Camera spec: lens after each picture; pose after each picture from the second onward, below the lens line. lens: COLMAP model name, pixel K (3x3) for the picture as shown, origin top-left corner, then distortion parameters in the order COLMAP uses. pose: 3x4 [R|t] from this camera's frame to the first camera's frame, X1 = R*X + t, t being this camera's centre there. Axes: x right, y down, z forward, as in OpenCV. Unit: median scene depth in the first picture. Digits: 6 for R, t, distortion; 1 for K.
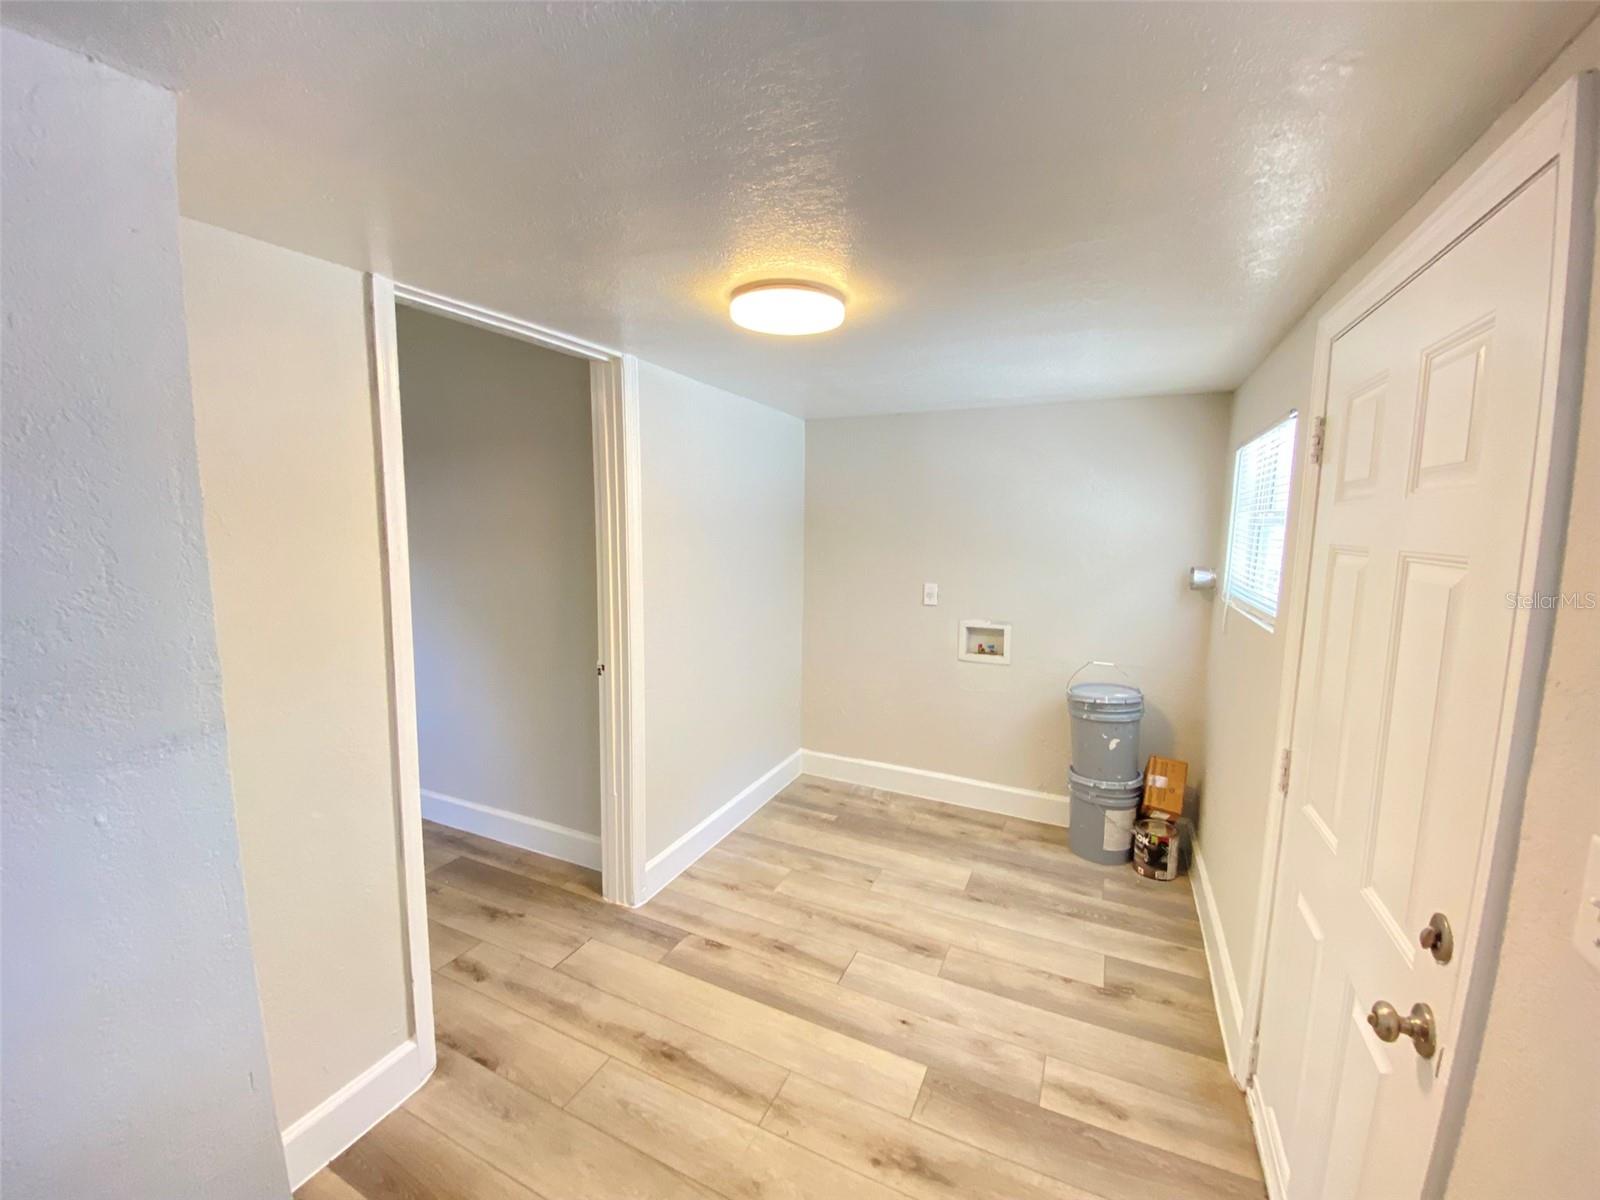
lens RADIAL K [[651.2, 0, 800.0], [0, 651.2, 600.0], [0, 0, 1]] dist [0.014245, -0.016529]
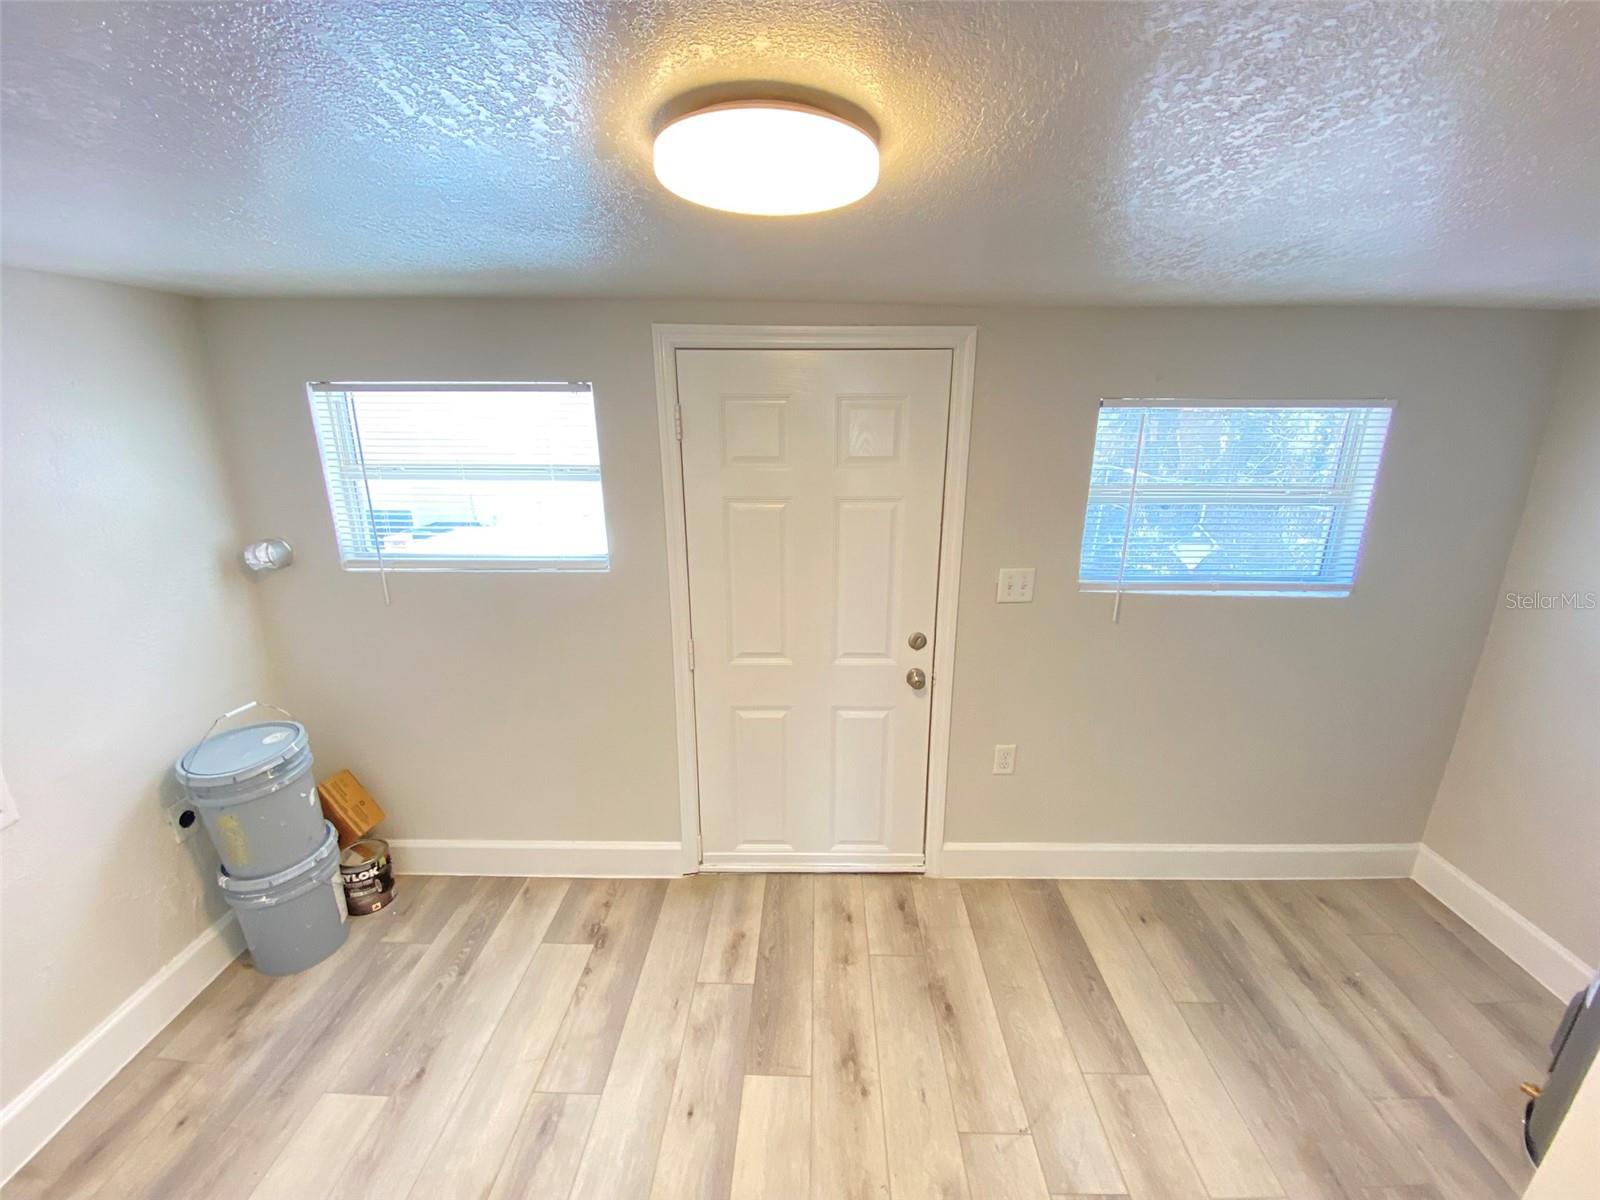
lens RADIAL K [[651.2, 0, 800.0], [0, 651.2, 600.0], [0, 0, 1]] dist [0.014245, -0.016529]
pose [[-0.410295, -0.252300, 0.876358, -0.468270], [0.108775, 0.940568, 0.321713, -0.231675], [-0.905443, 0.227323, -0.358466, 1.018672]]
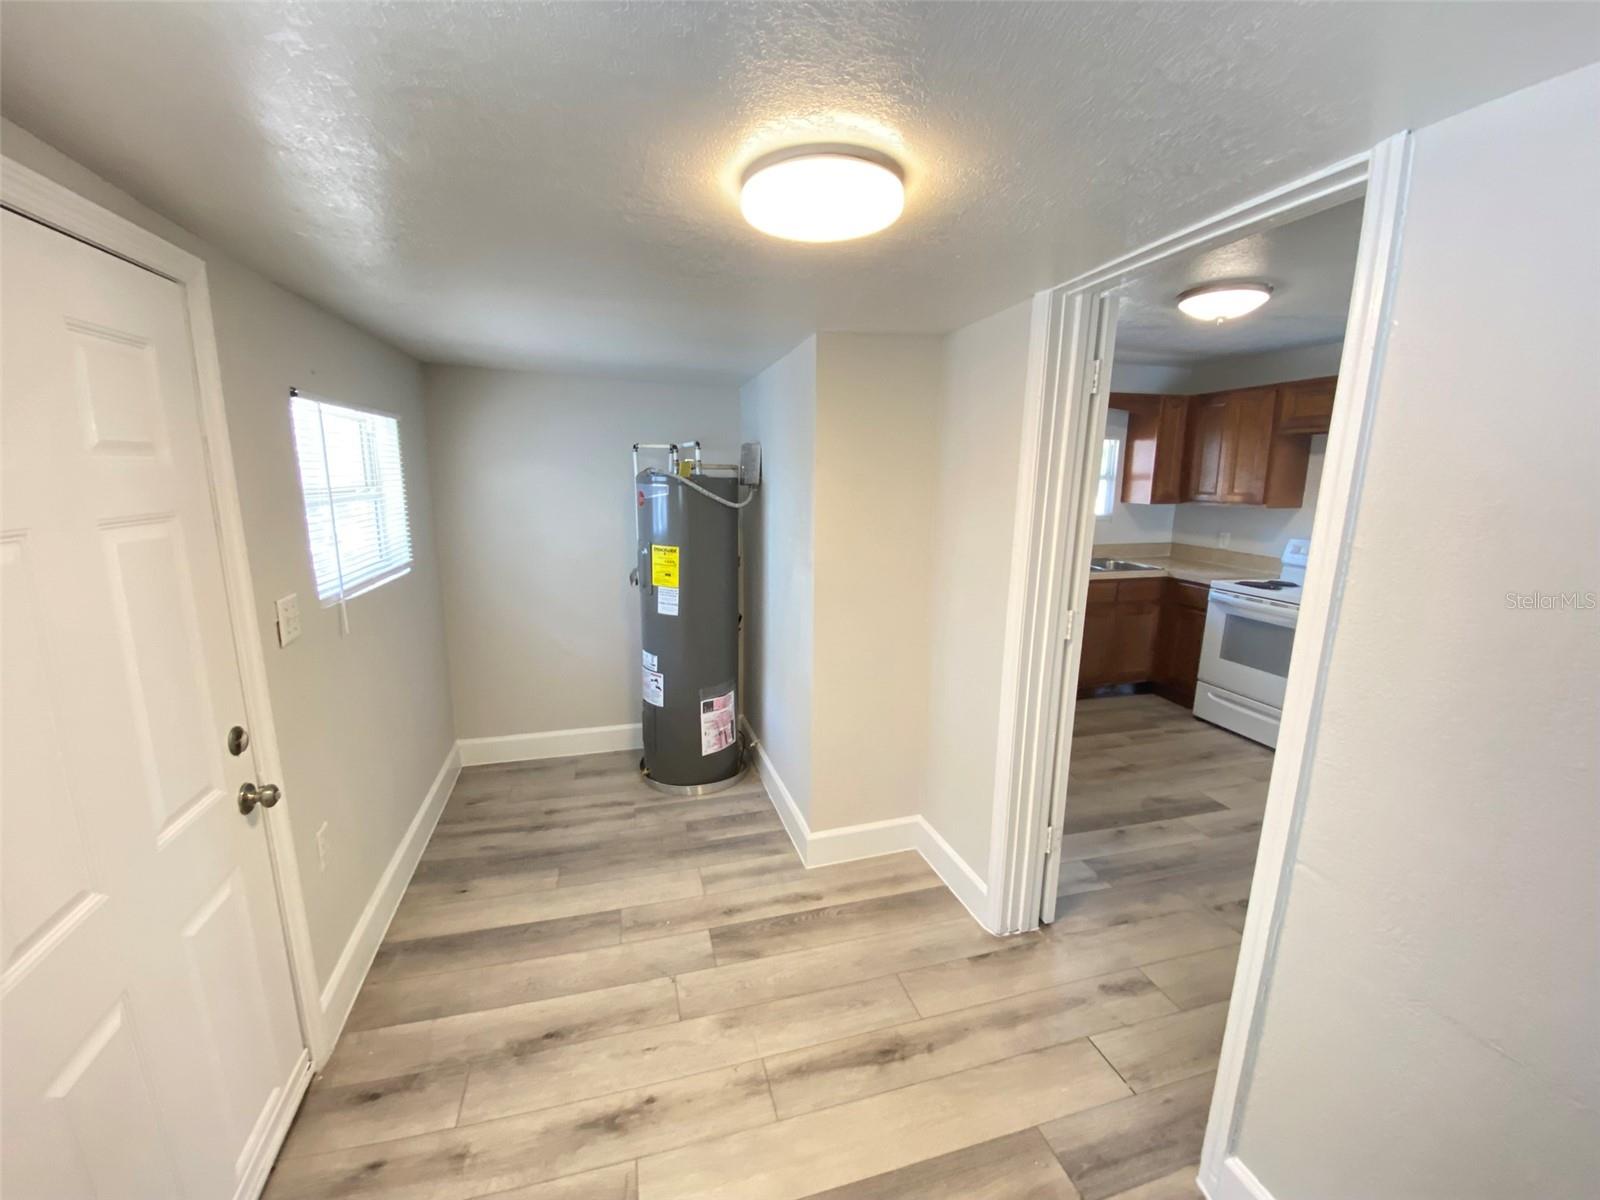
lens RADIAL K [[651.2, 0, 800.0], [0, 651.2, 600.0], [0, 0, 1]] dist [0.014245, -0.016529]
pose [[-0.746935, 0.108085, -0.656053, 0.423997], [-0.099305, 0.957497, 0.270810, -0.179501], [0.657439, 0.267427, -0.704455, 1.316721]]
